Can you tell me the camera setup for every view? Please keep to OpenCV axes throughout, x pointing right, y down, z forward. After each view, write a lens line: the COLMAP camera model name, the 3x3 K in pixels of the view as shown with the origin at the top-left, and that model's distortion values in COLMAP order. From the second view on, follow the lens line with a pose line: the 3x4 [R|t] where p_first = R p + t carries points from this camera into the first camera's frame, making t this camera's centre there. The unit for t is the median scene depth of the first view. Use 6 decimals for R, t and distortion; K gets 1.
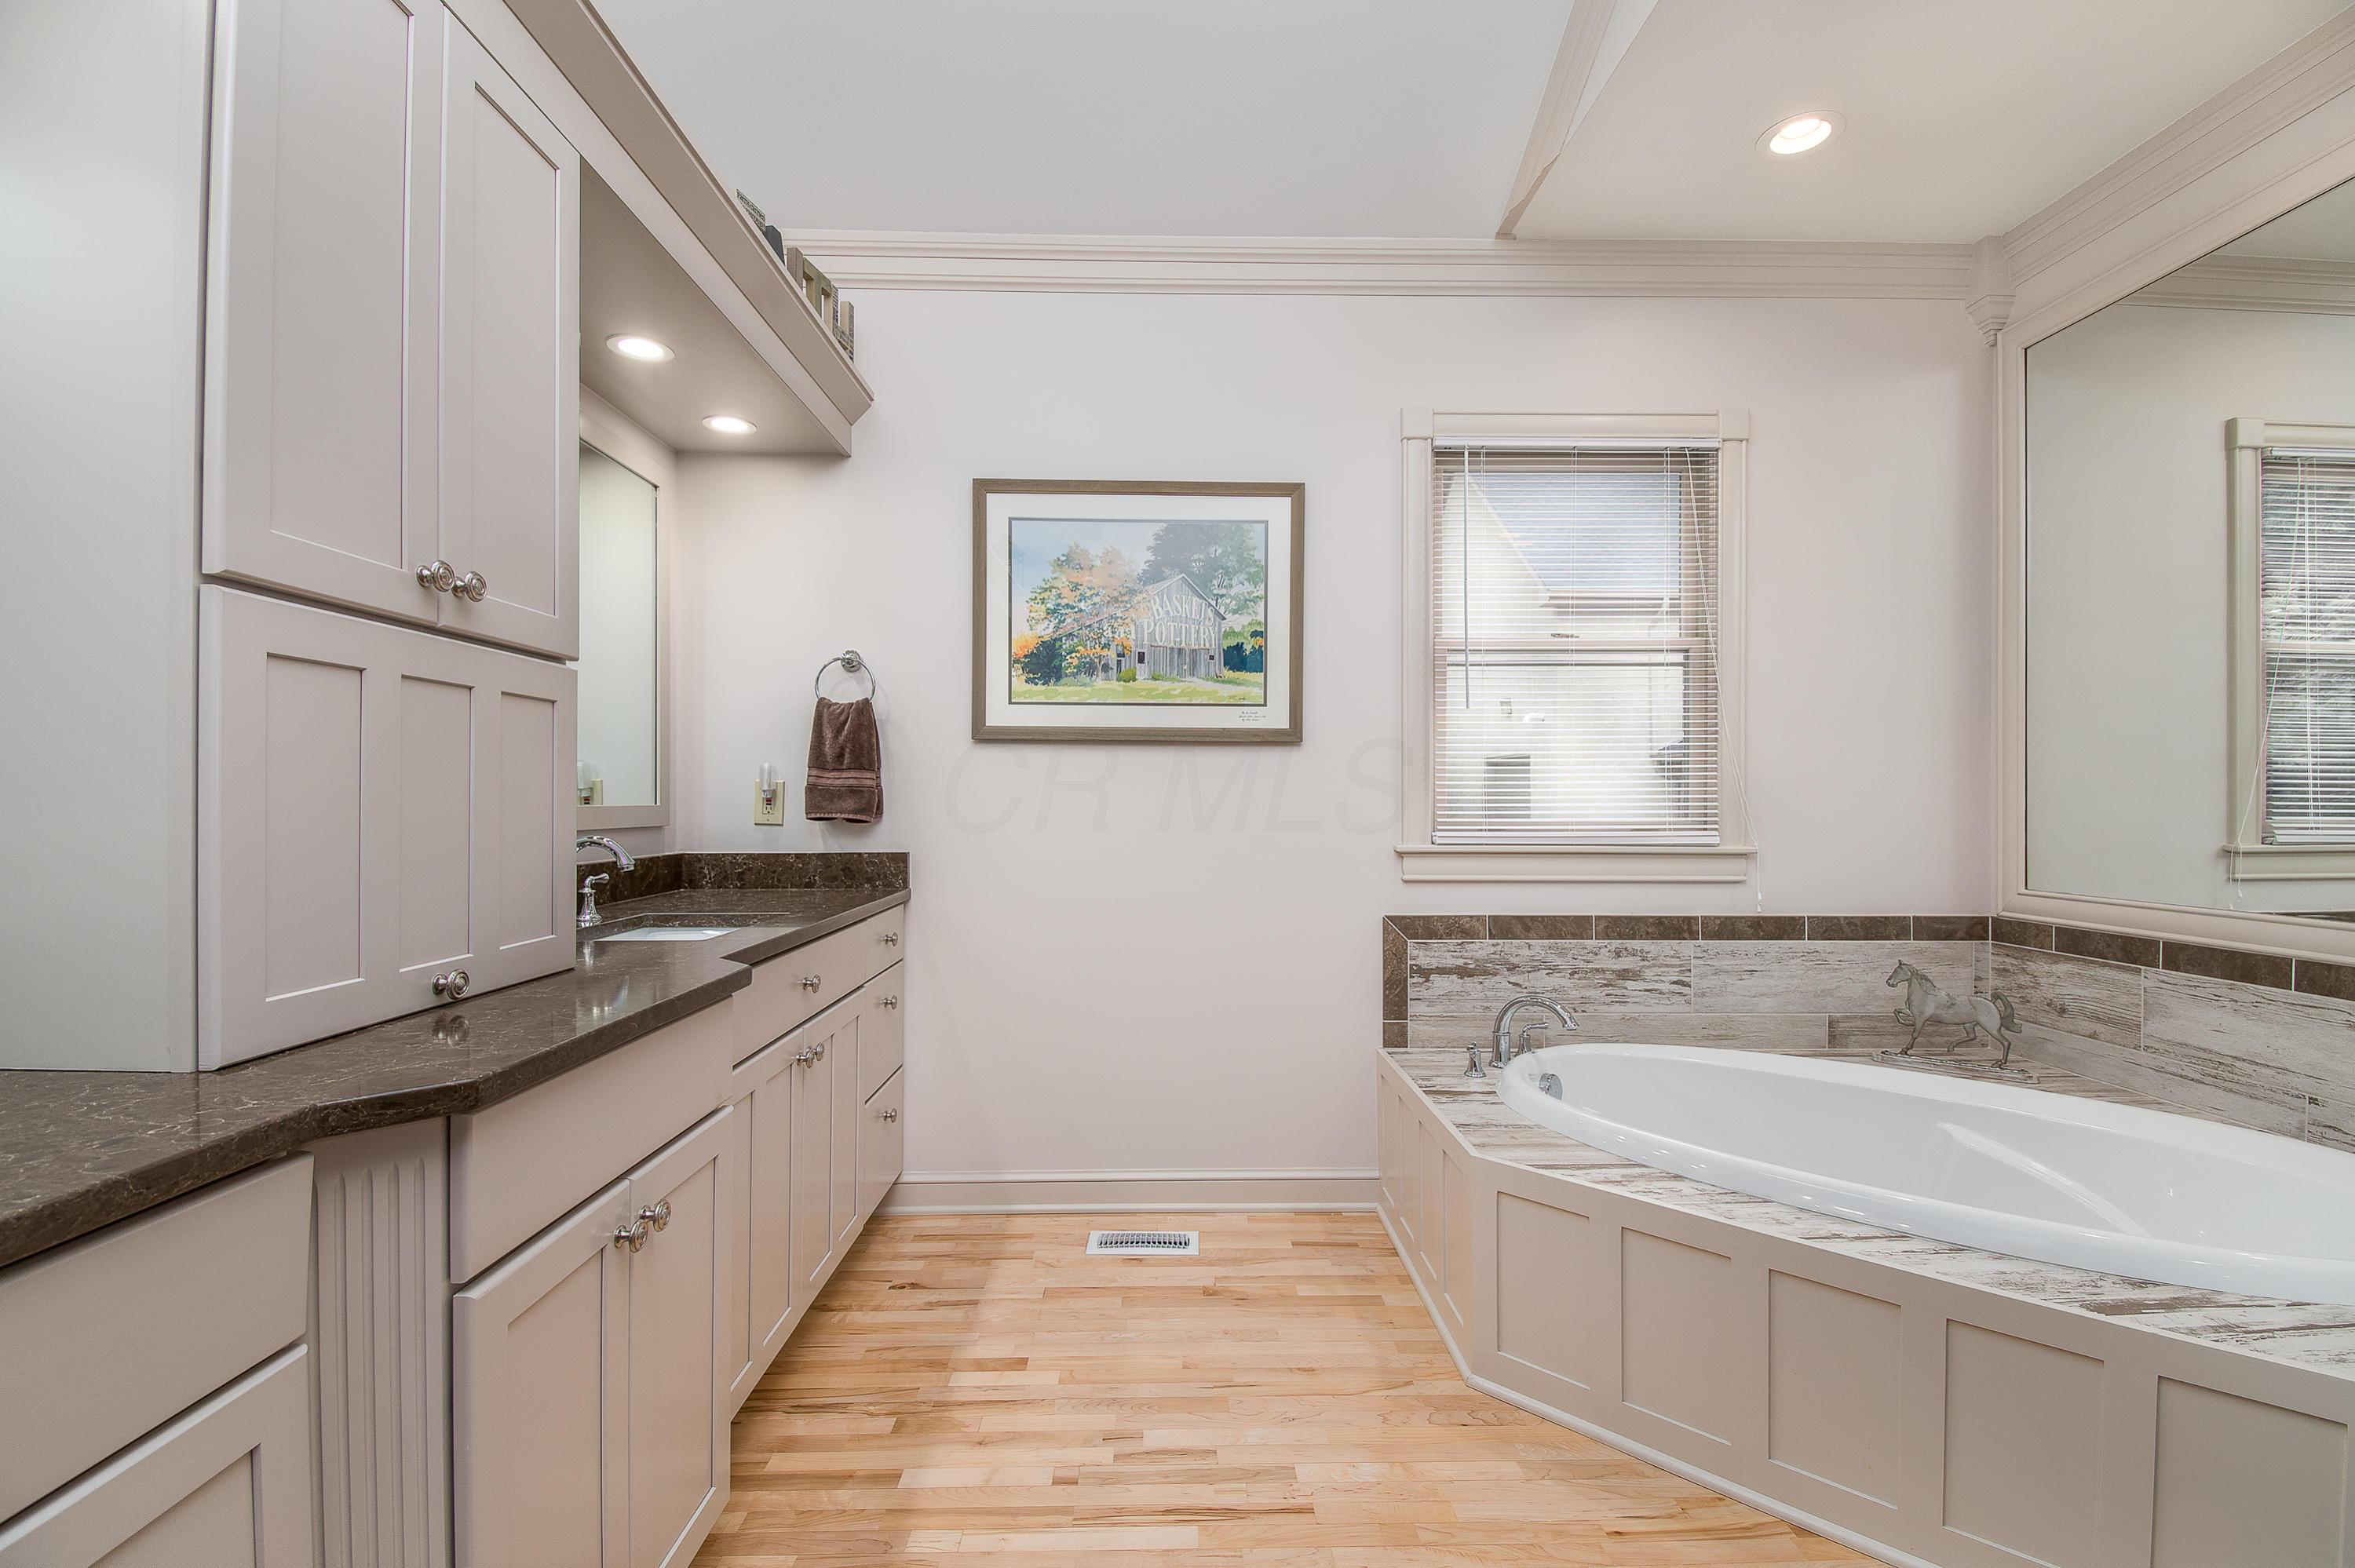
lens RADIAL K [[1070.7, 0, 1157.1], [0, 1070.7, 786.4], [0, 0, 1]] dist [0.017306, -0.019052]
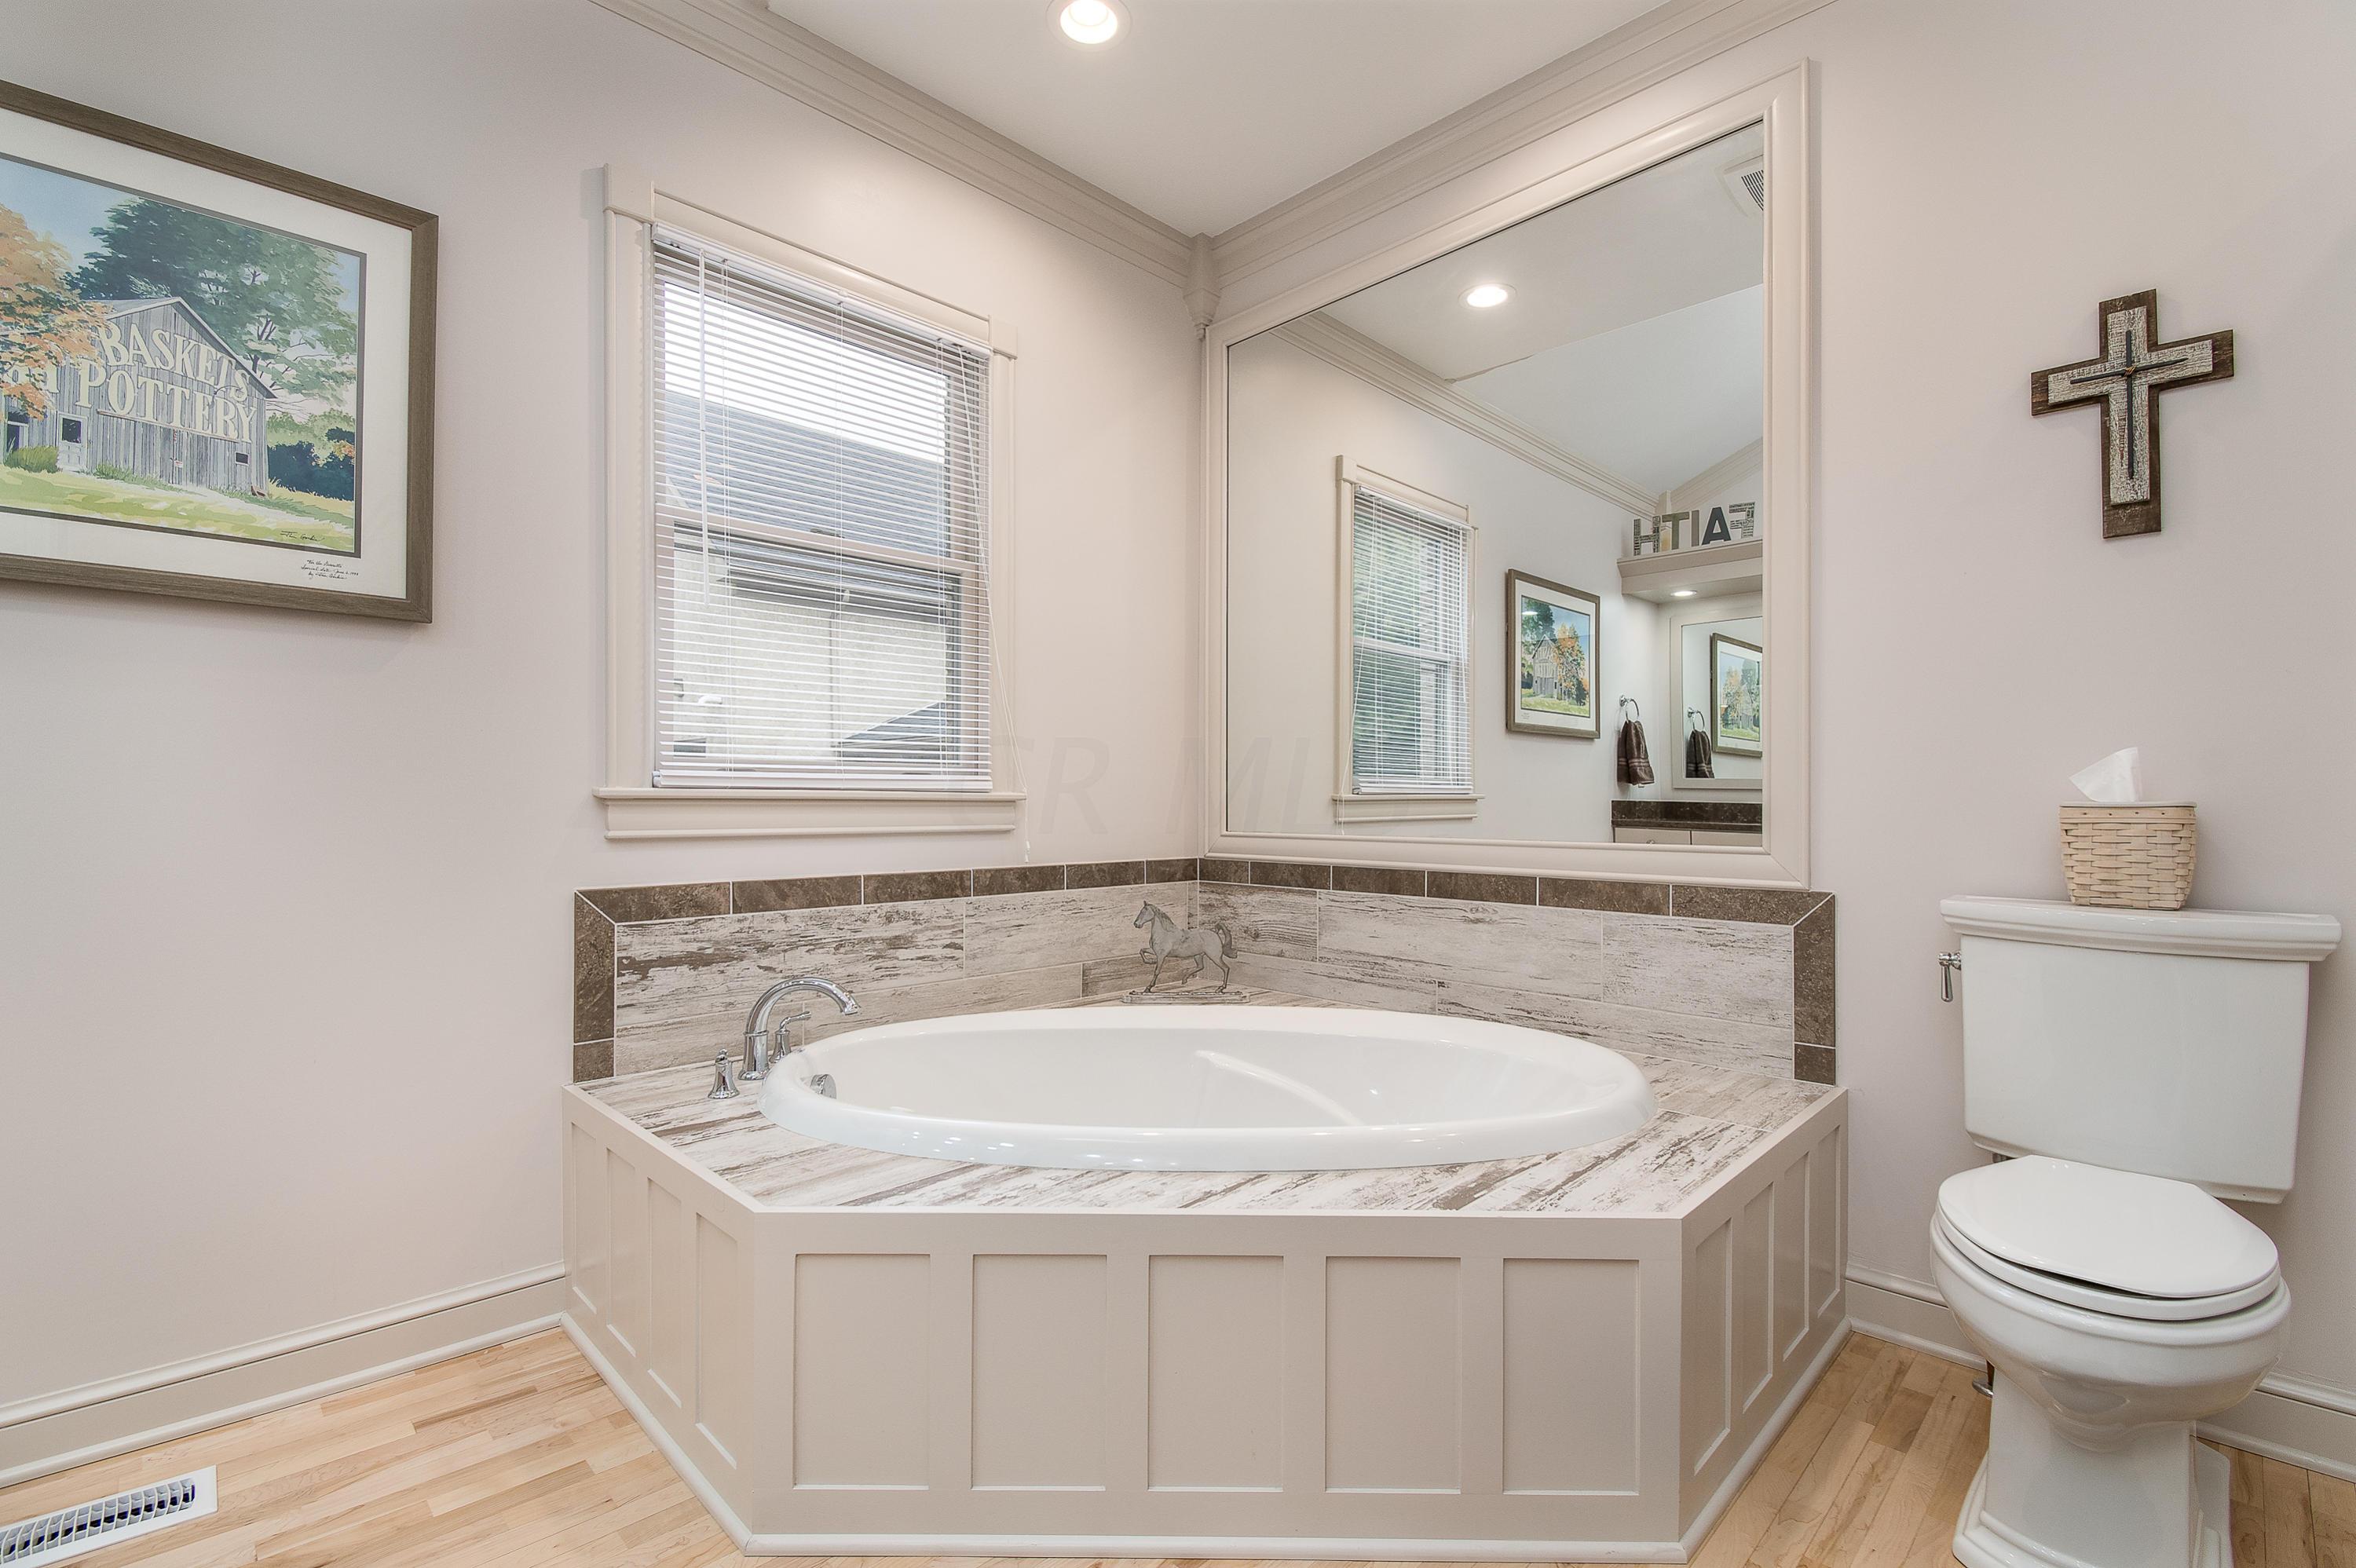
lens RADIAL K [[1071.2, 0, 1217.7], [0, 1071.2, 794.4], [0, 0, 1]] dist [0.017306, -0.019052]
pose [[0.703263, 0.002701, 0.710925, 0.012087], [-0.008124, 0.999958, 0.004237, 0.056261], [-0.710884, -0.008756, 0.703255, 0.239544]]
